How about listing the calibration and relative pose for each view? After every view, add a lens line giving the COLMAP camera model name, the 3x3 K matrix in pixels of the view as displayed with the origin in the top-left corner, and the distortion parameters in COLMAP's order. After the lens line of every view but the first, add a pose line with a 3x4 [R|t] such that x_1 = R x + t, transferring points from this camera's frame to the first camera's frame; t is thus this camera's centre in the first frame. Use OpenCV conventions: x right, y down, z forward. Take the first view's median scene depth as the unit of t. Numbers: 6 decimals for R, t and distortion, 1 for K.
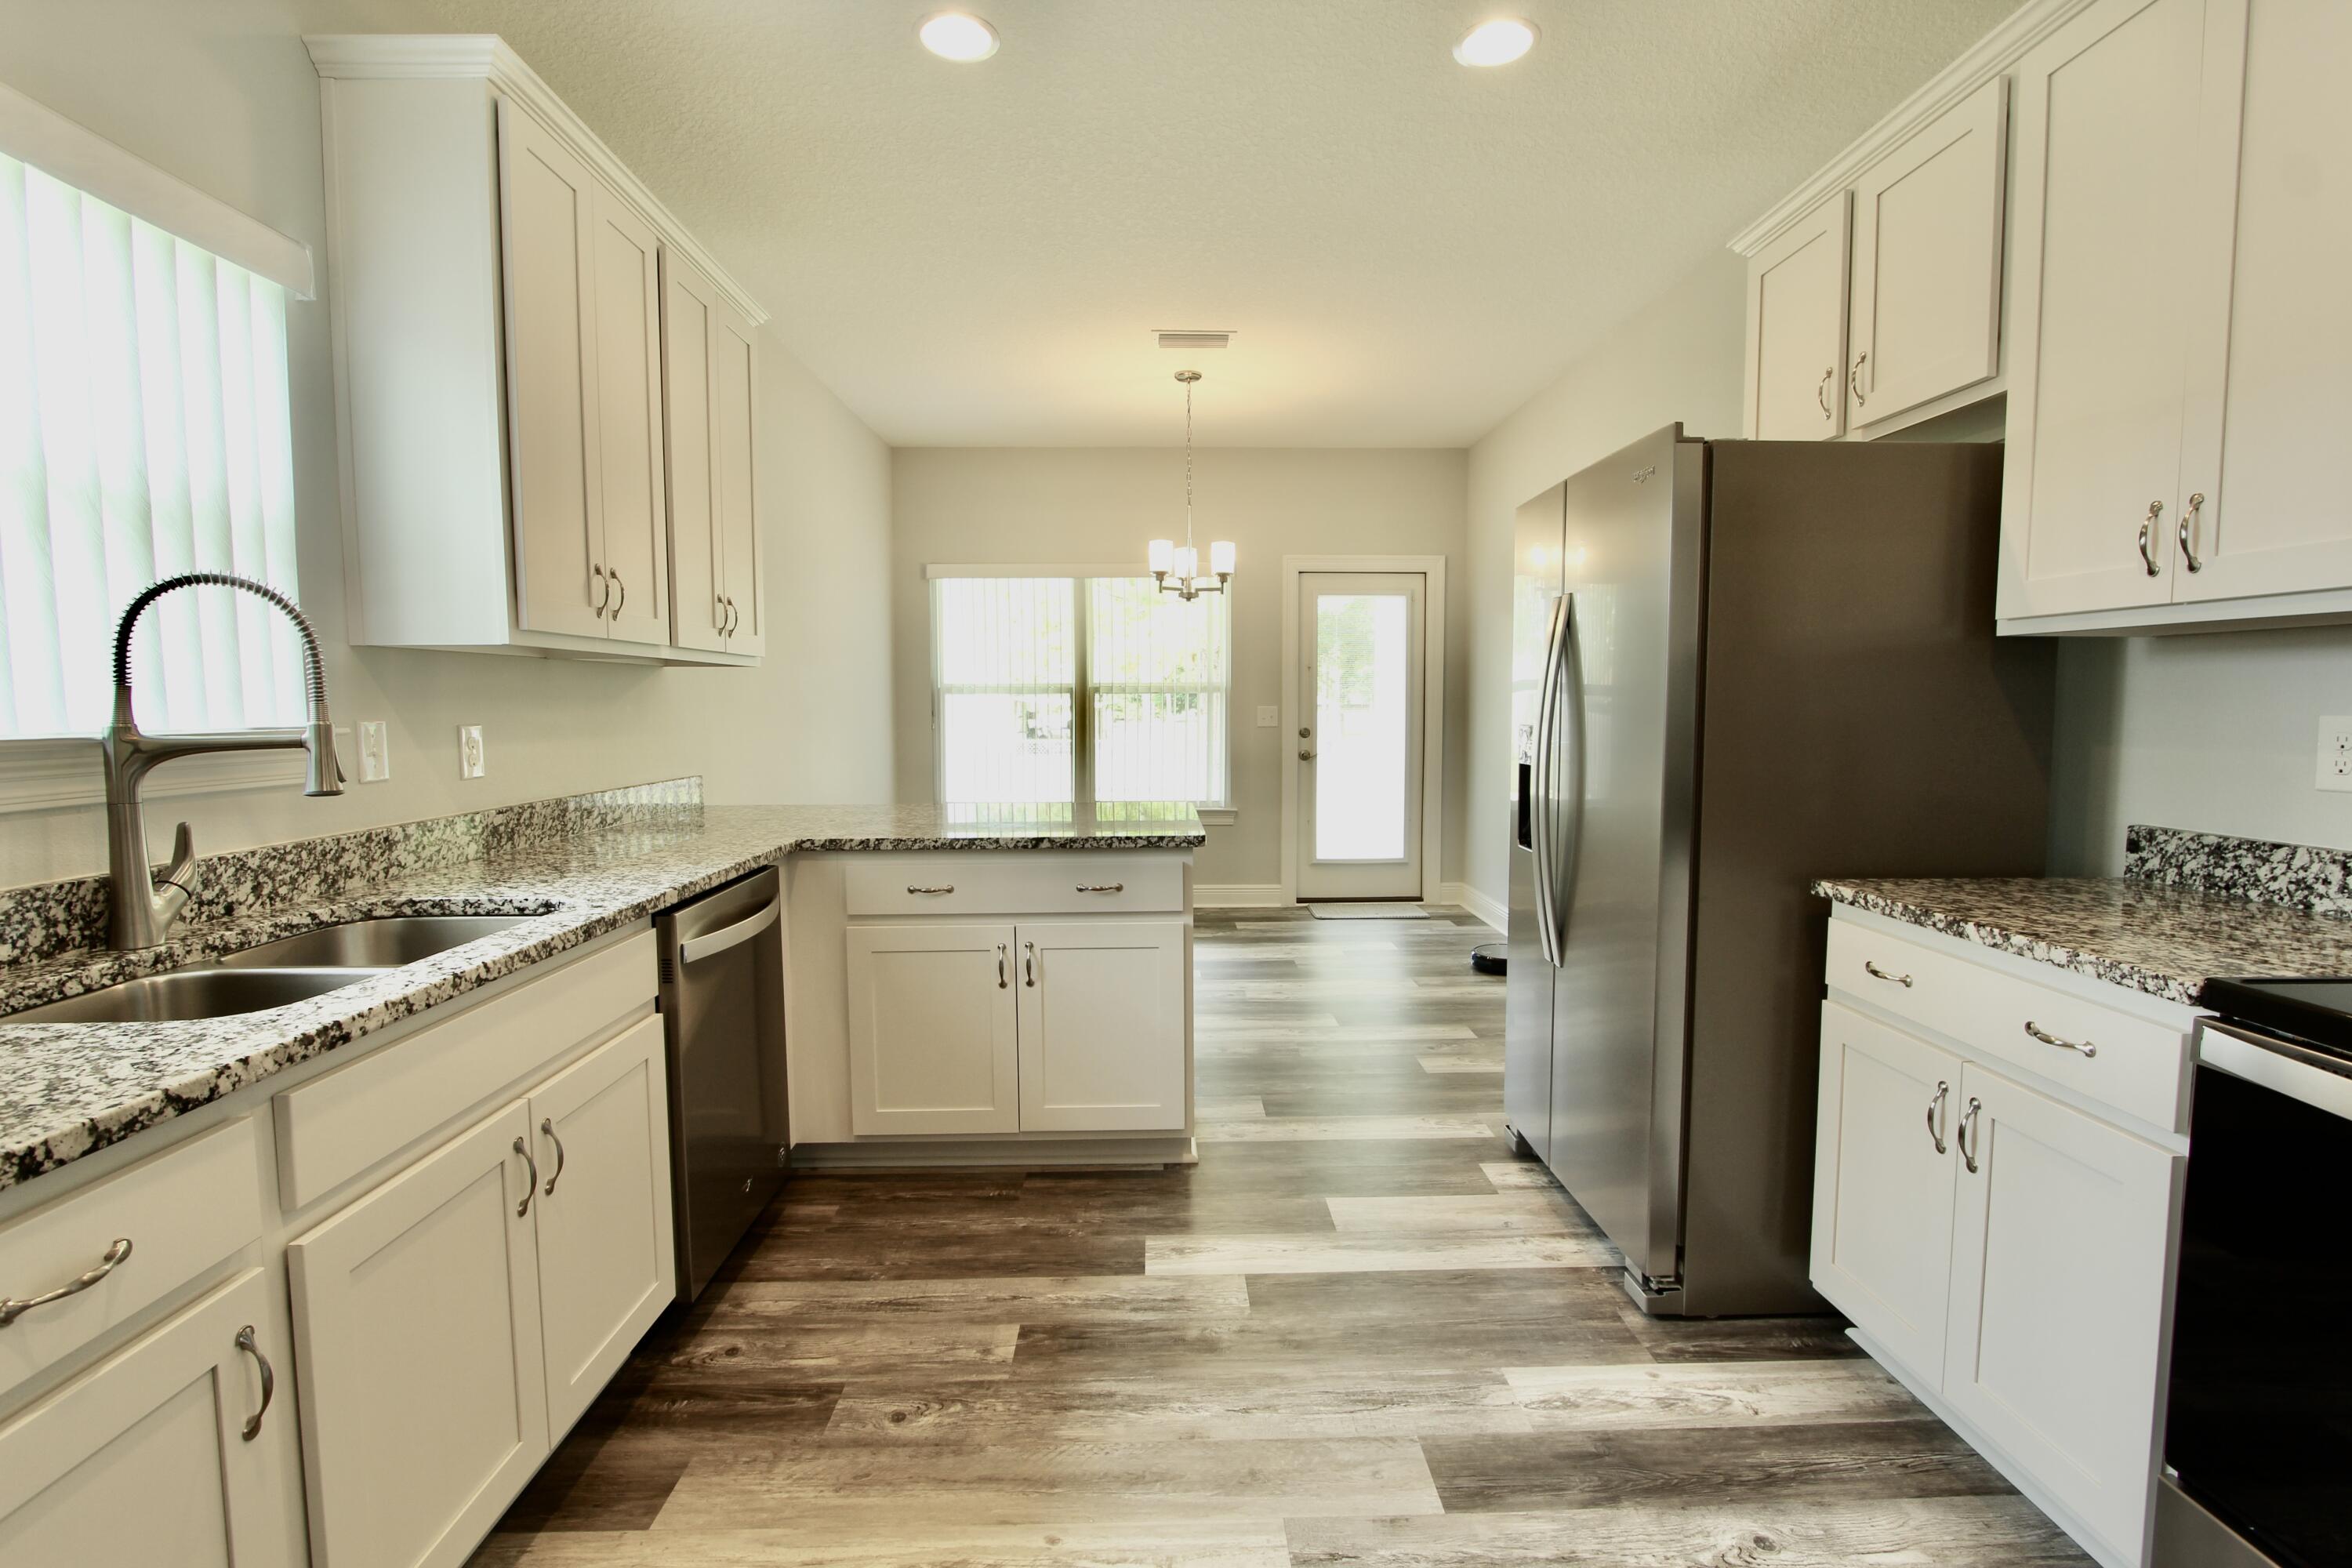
lens RADIAL K [[1085.4, 0, 1177.5], [0, 1085.4, 779.6], [0, 0, 1]] dist [-0.017819, 0.002870]
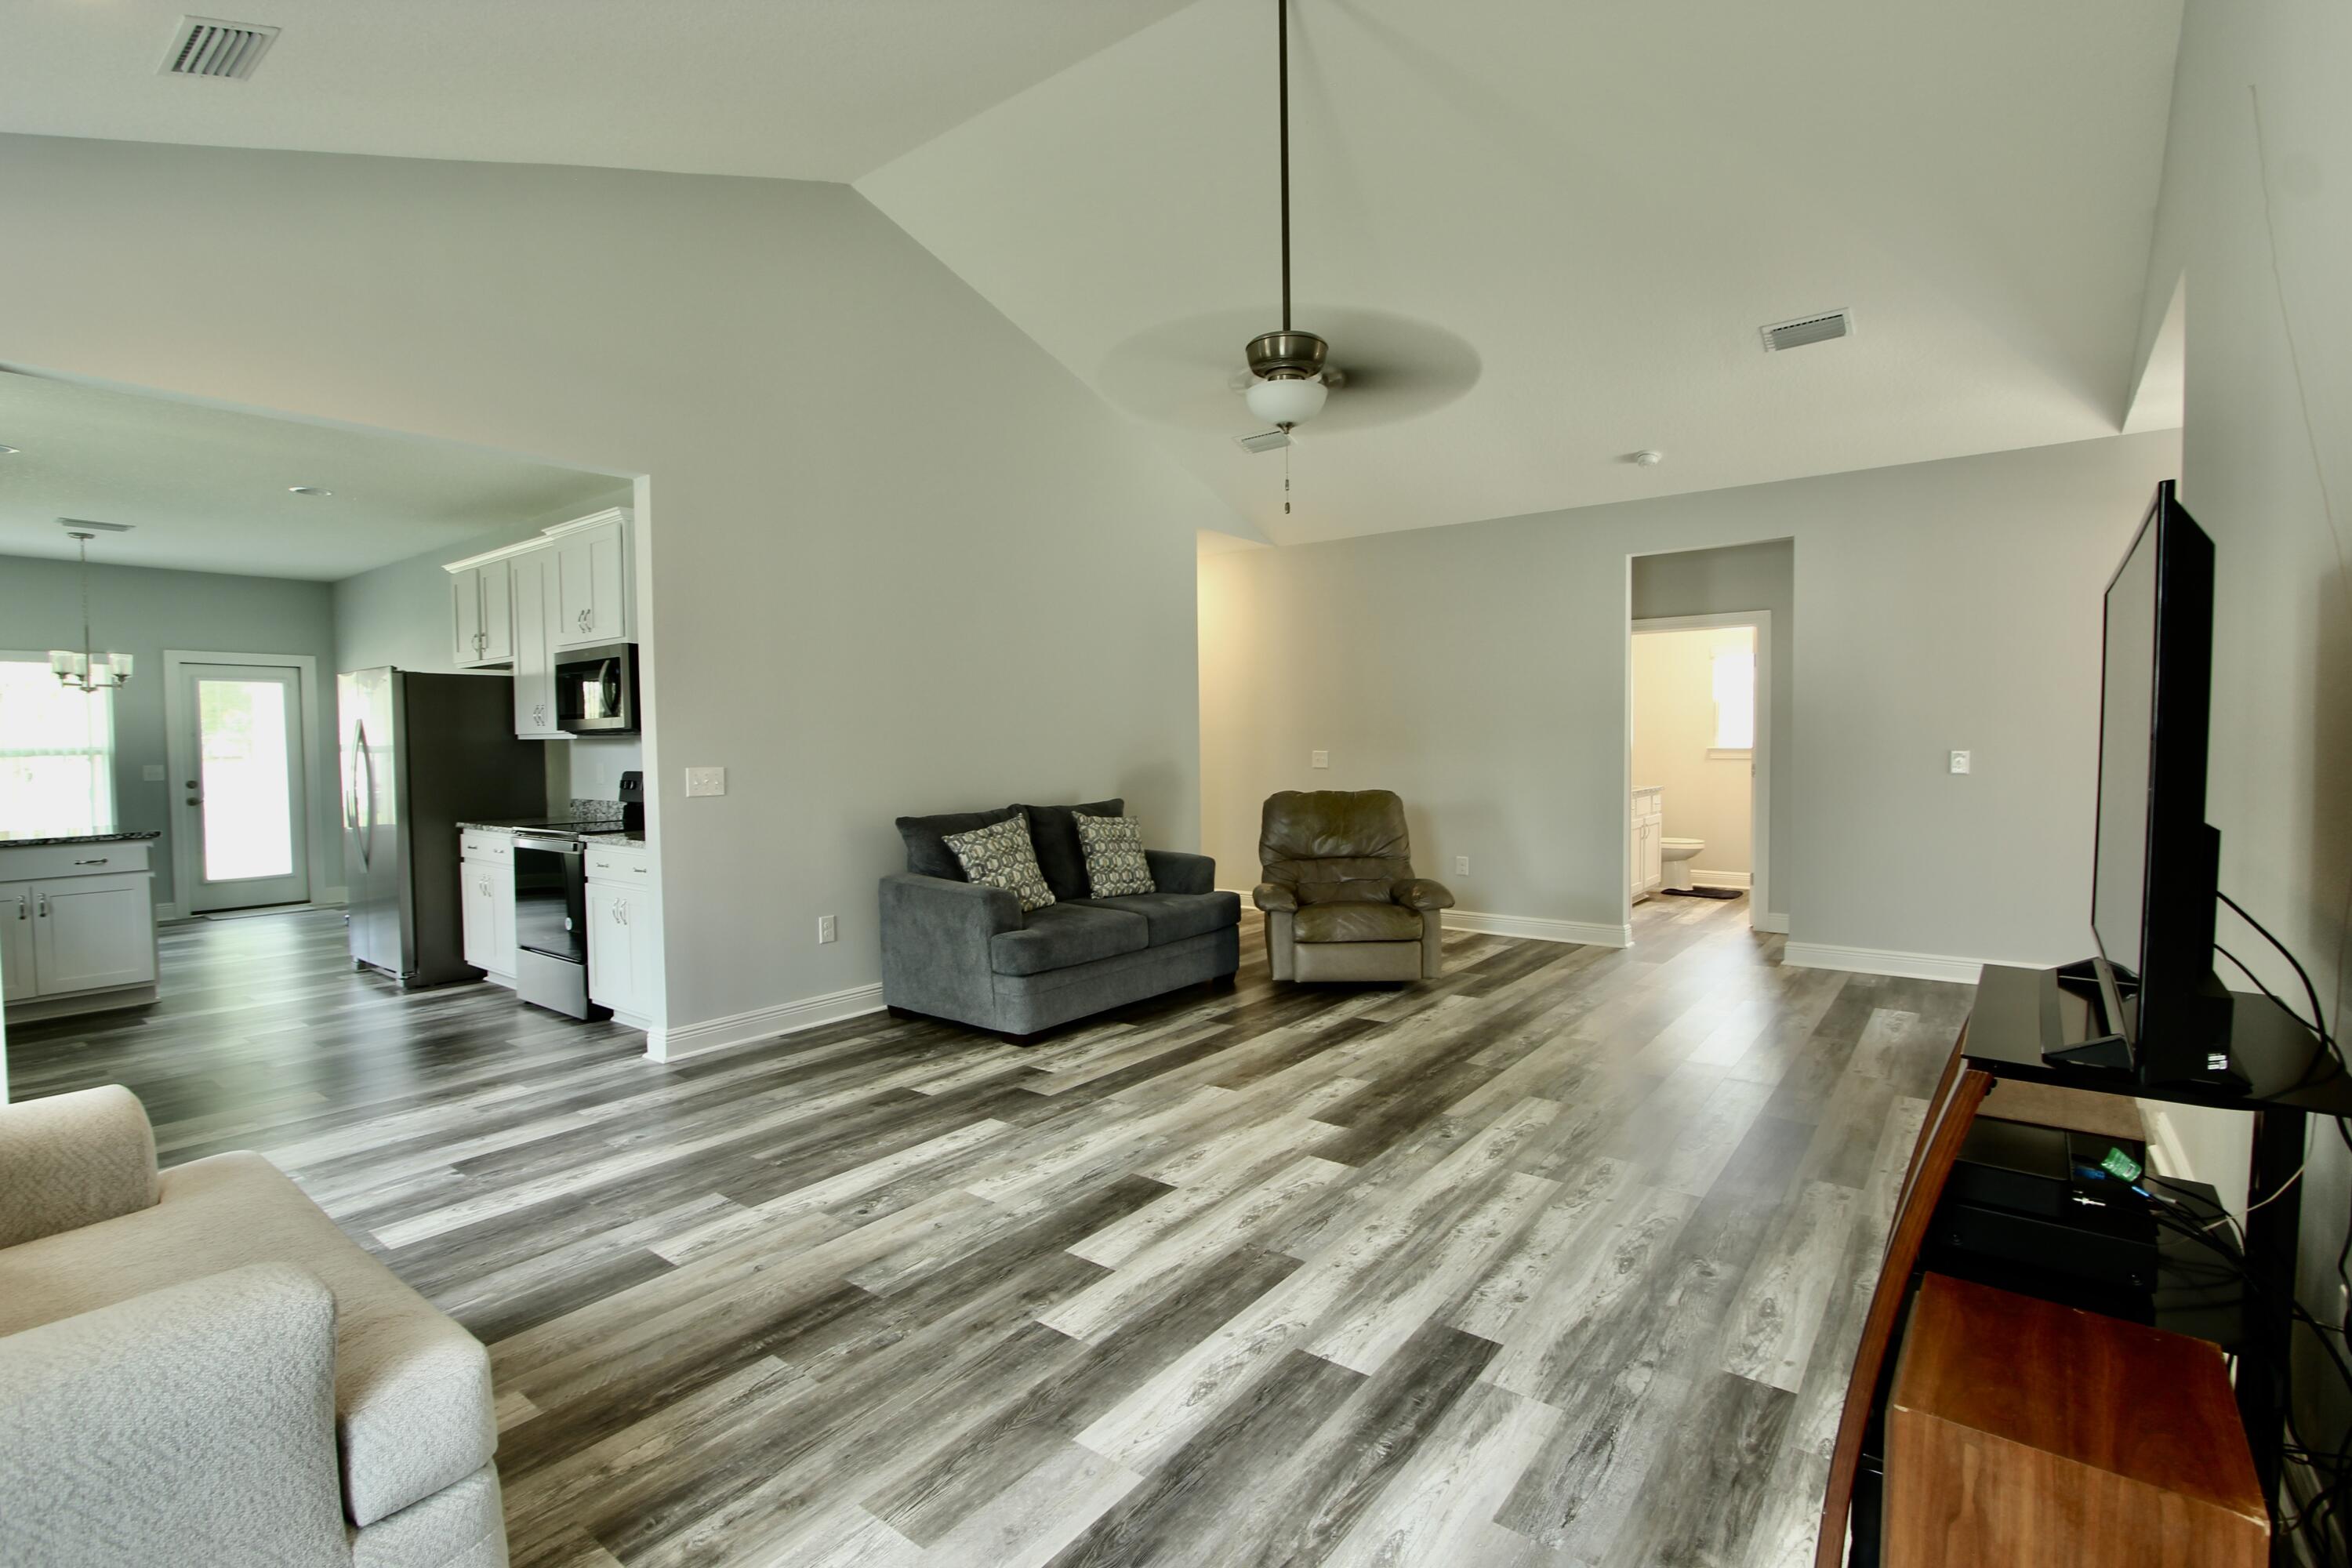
lens RADIAL K [[1085.4, 0, 1174.1], [0, 1085.4, 779.3], [0, 0, 1]] dist [-0.017819, 0.002870]
pose [[0.629041, -0.034442, 0.776609, -0.364422], [0.066446, 0.997744, -0.009571, 0.107711], [-0.774527, 0.057623, 0.629910, -1.895994]]
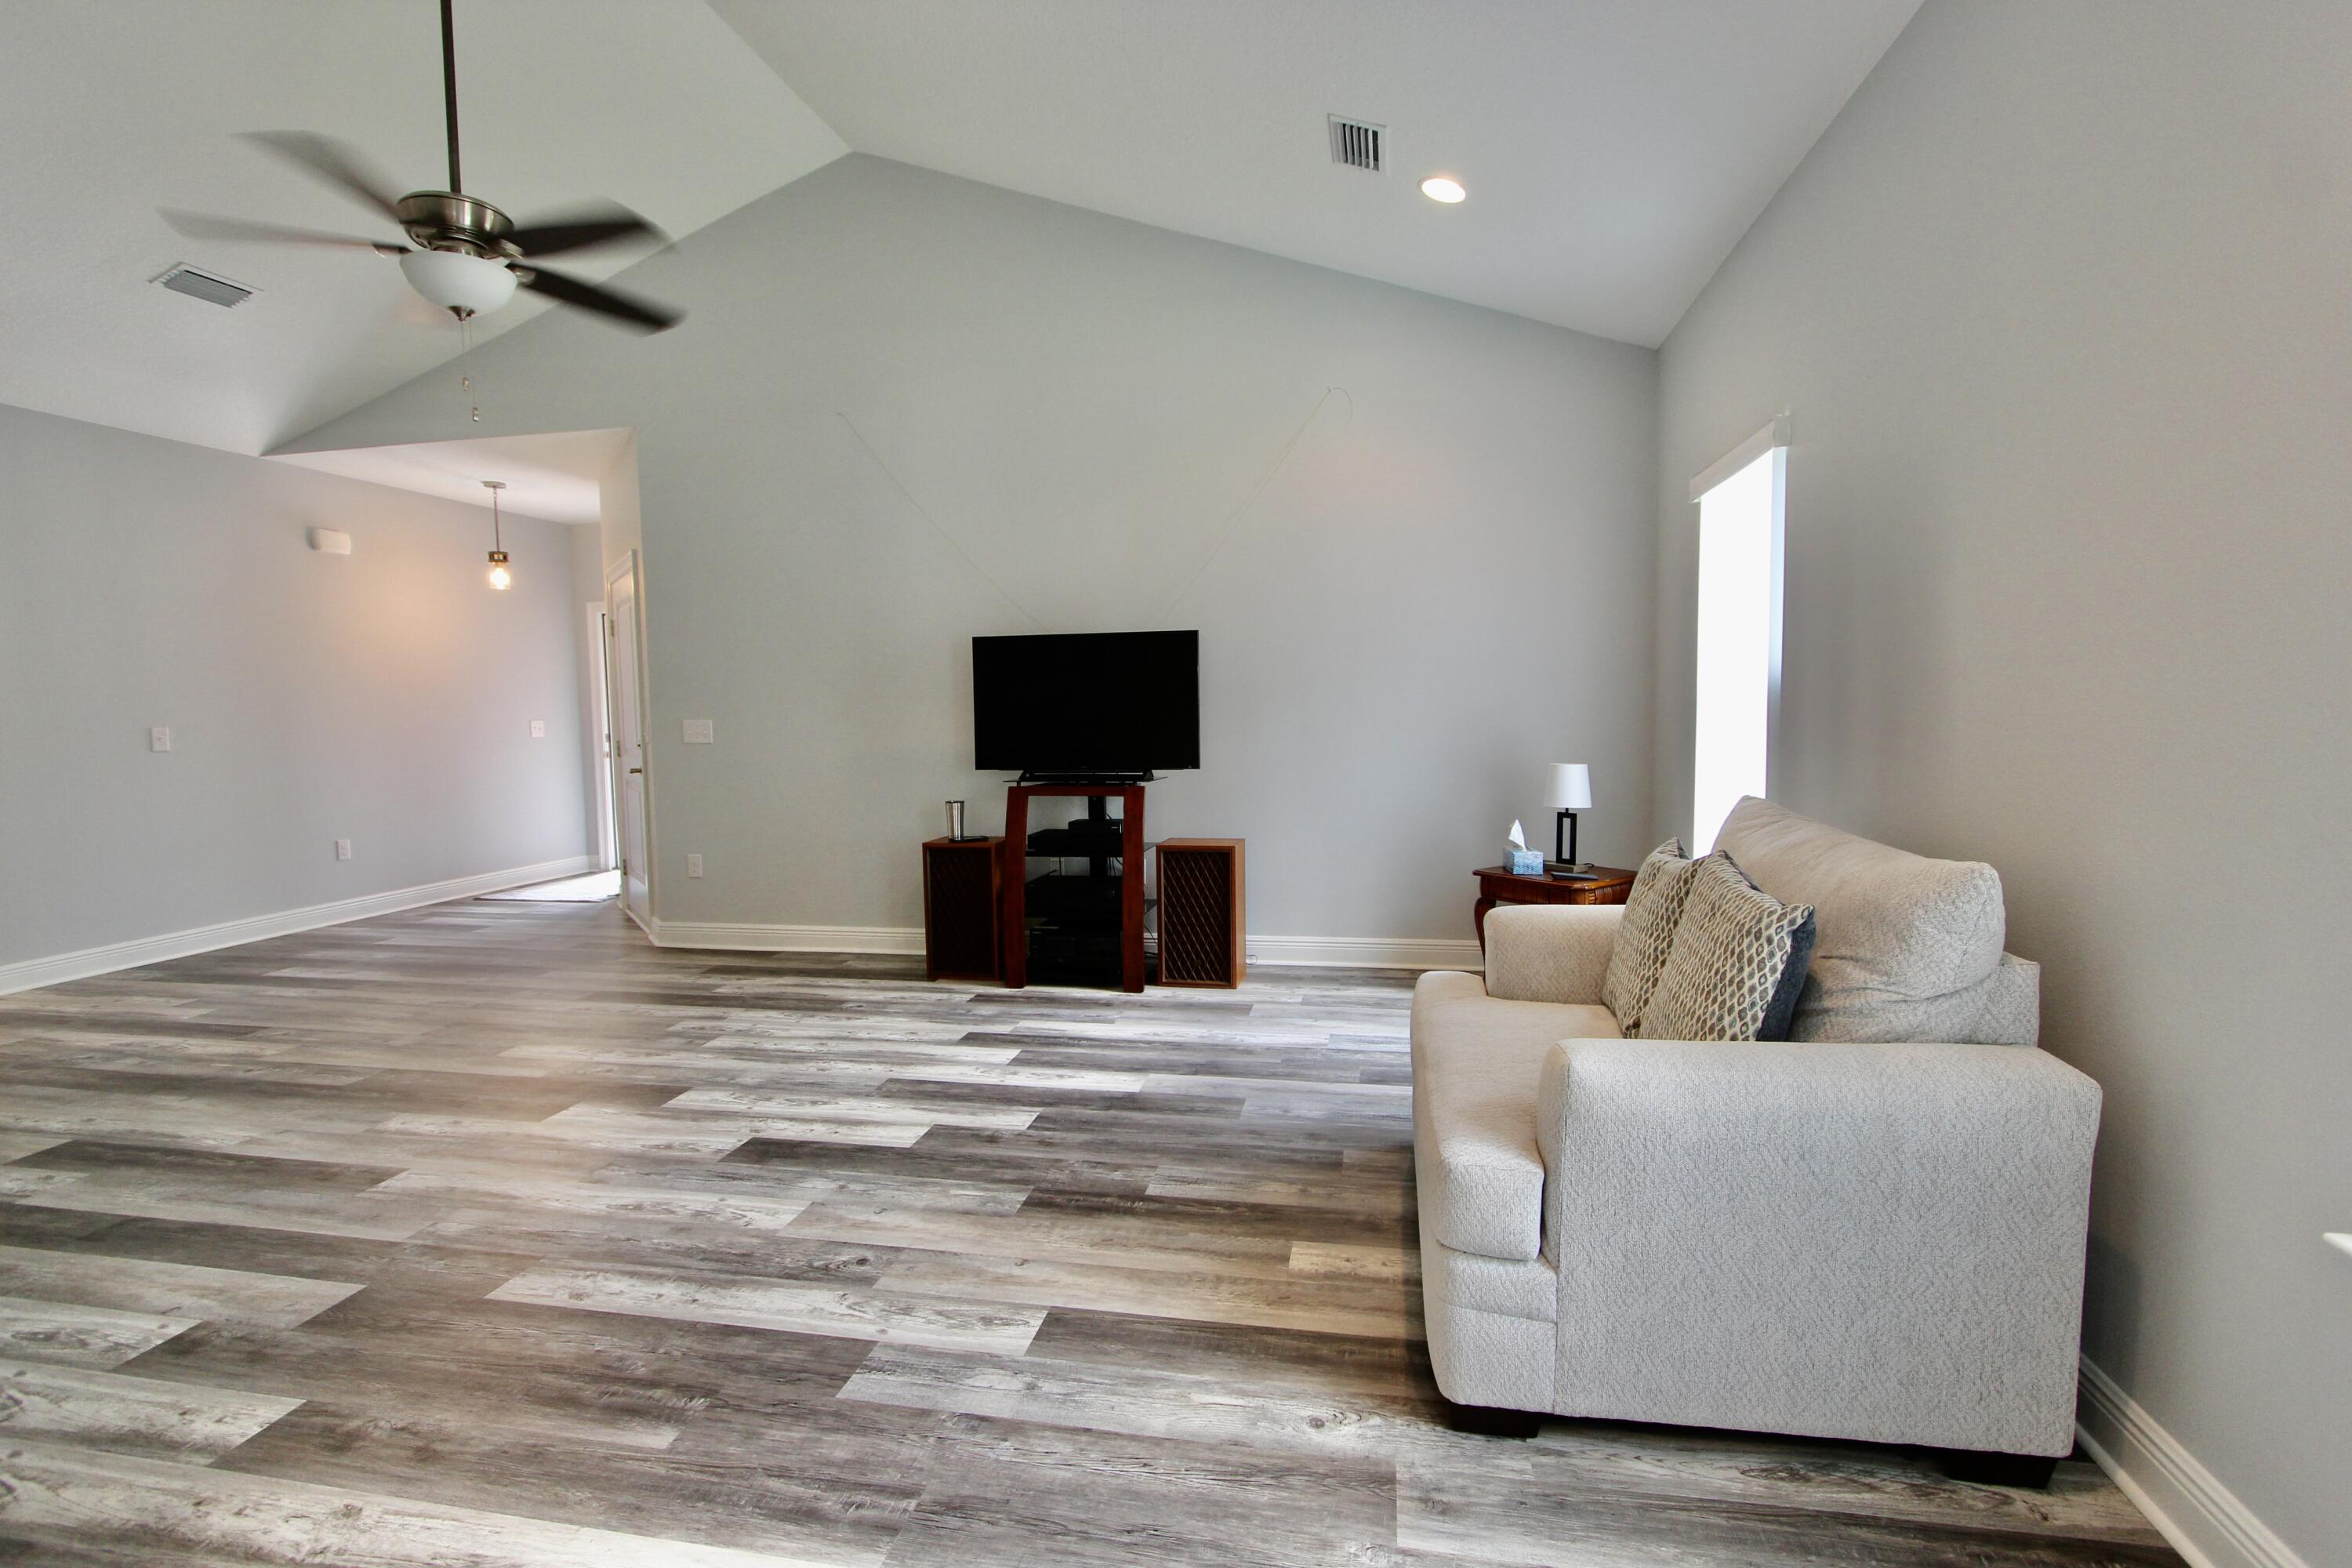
lens RADIAL K [[1085.4, 0, 1177.7], [0, 1085.4, 779.0], [0, 0, 1]] dist [-0.017819, 0.002870]
pose [[-0.977504, 0.002291, 0.210903, -0.148233], [0.032249, 0.989807, 0.138715, 0.002432], [-0.208435, 0.142396, -0.967615, -0.051108]]
